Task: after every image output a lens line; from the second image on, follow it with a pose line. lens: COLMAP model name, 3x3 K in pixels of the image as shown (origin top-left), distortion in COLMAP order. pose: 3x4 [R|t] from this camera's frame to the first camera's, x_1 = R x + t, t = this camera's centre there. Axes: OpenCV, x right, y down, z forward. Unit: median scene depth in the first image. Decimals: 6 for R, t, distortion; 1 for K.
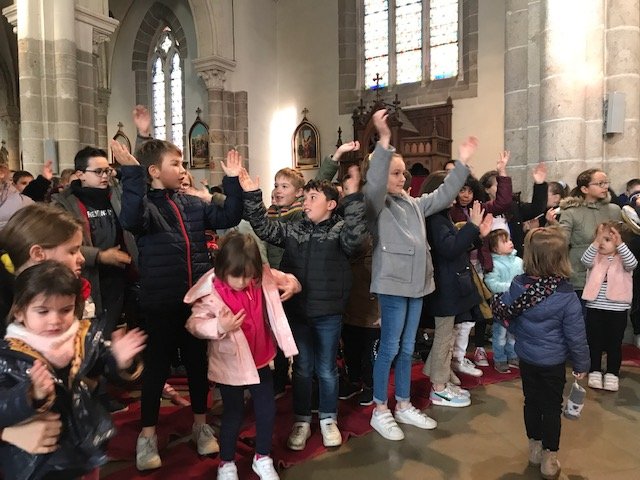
lens RADIAL K [[516.6, 0, 325.0], [0, 516.6, 241.7], [0, 0, 1]] dist [0.007731, -0.009051]
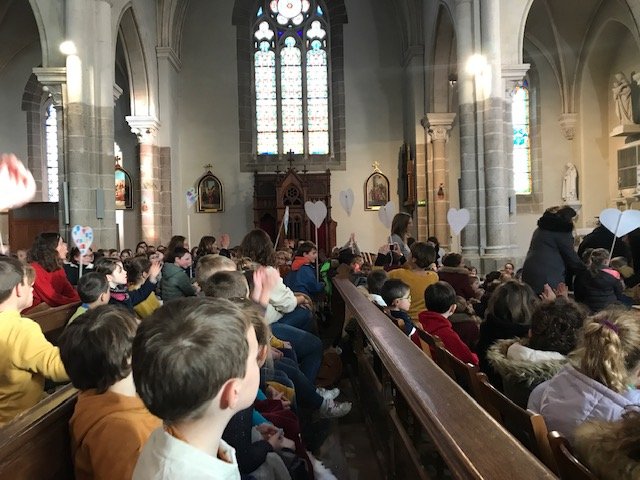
lens RADIAL K [[516.6, 0, 325.0], [0, 516.6, 241.7], [0, 0, 1]] dist [0.007731, -0.009051]
pose [[0.820322, -0.010334, 0.571809, -0.553325], [0.046223, 0.997764, -0.048280, 0.000643], [-0.570031, 0.066036, 0.818965, -0.171517]]
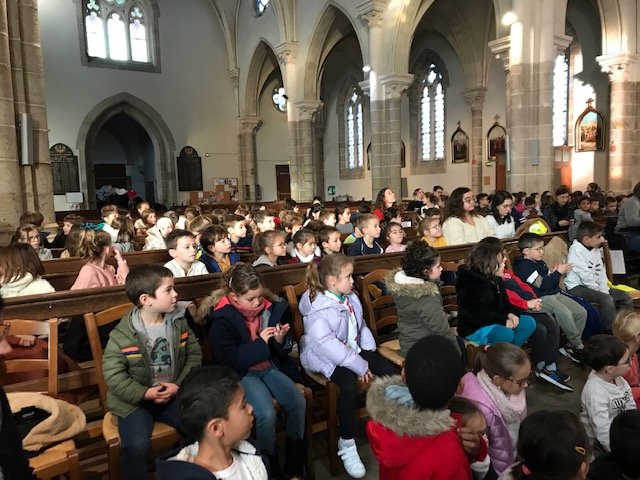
lens RADIAL K [[519.1, 0, 319.9], [0, 519.1, 235.0], [0, 0, 1]] dist [0.028980, -0.014279]
pose [[0.920265, 0.016087, -0.390965, -0.360748], [-0.001315, 0.999276, 0.038022, -0.000840], [0.391294, -0.034476, 0.919620, -0.321003]]
